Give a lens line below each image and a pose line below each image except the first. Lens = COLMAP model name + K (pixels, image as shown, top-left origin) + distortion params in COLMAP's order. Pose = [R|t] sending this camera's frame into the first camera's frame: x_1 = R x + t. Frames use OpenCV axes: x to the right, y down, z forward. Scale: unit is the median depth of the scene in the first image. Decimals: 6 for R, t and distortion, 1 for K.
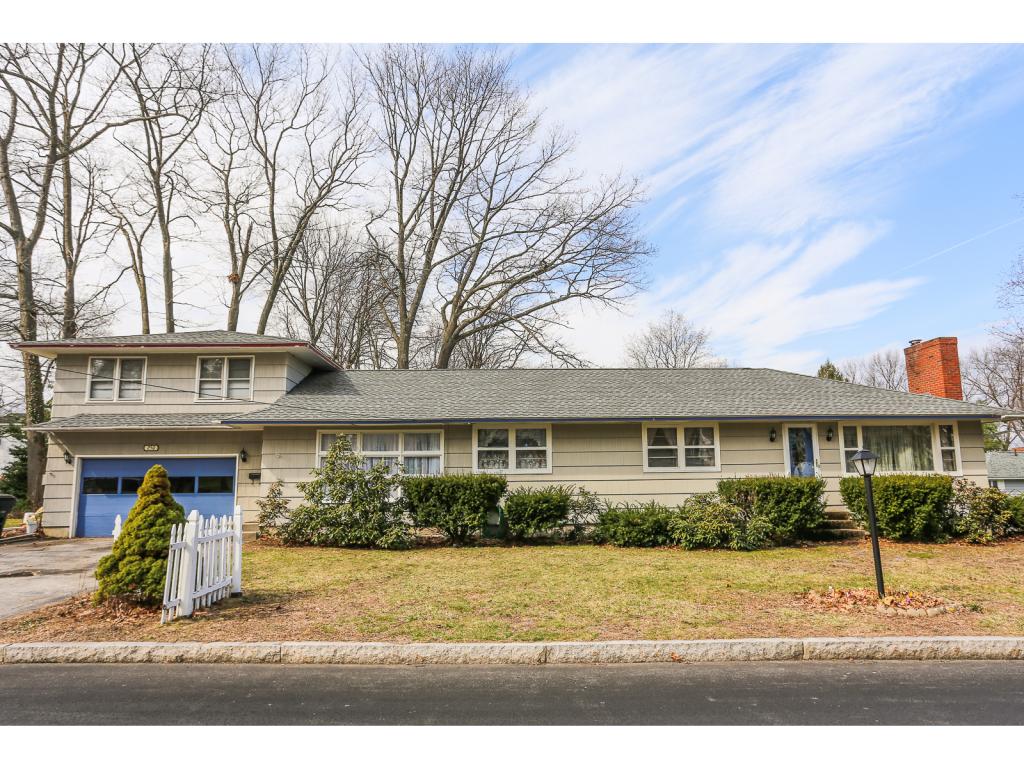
lens RADIAL K [[682.6, 0, 512.0], [0, 682.6, 384.0], [0, 0, 1]] dist [-0.003695, -0.000689]
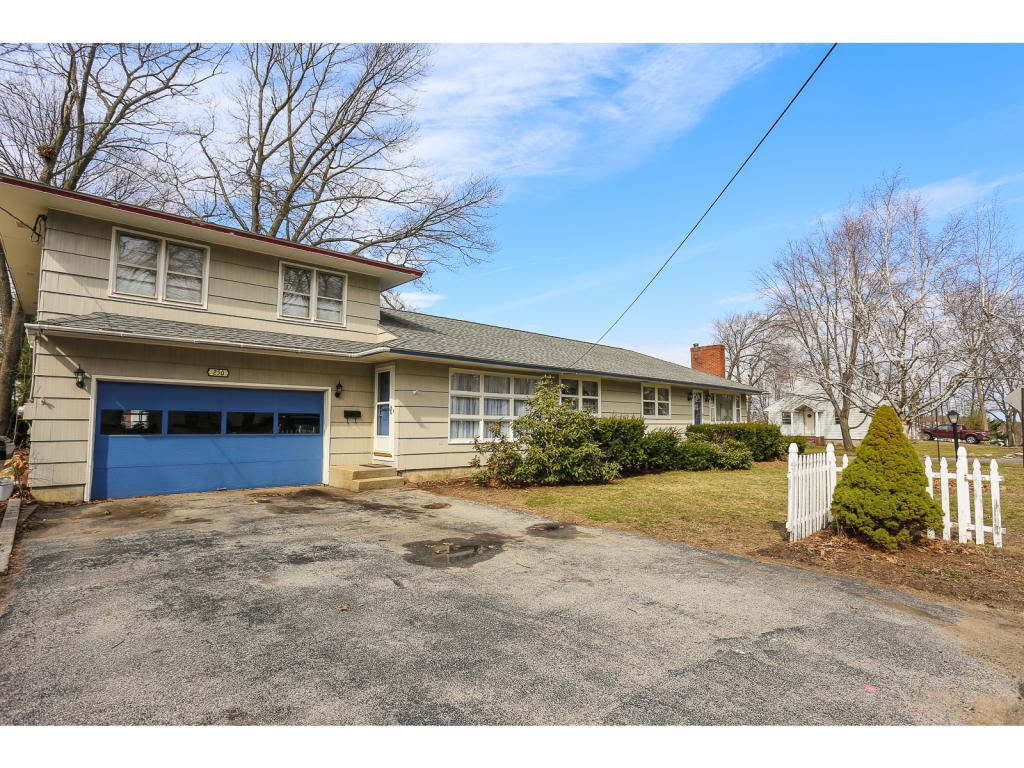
lens RADIAL K [[506.3, 0, 512.0], [0, 506.3, 384.0], [0, 0, 1]] dist [-0.070012, 0.027895]
pose [[0.742560, 0.062679, 0.666840, -0.651585], [-0.111914, 0.993226, 0.031266, 0.053667], [-0.660363, -0.097846, 0.744545, 0.389480]]
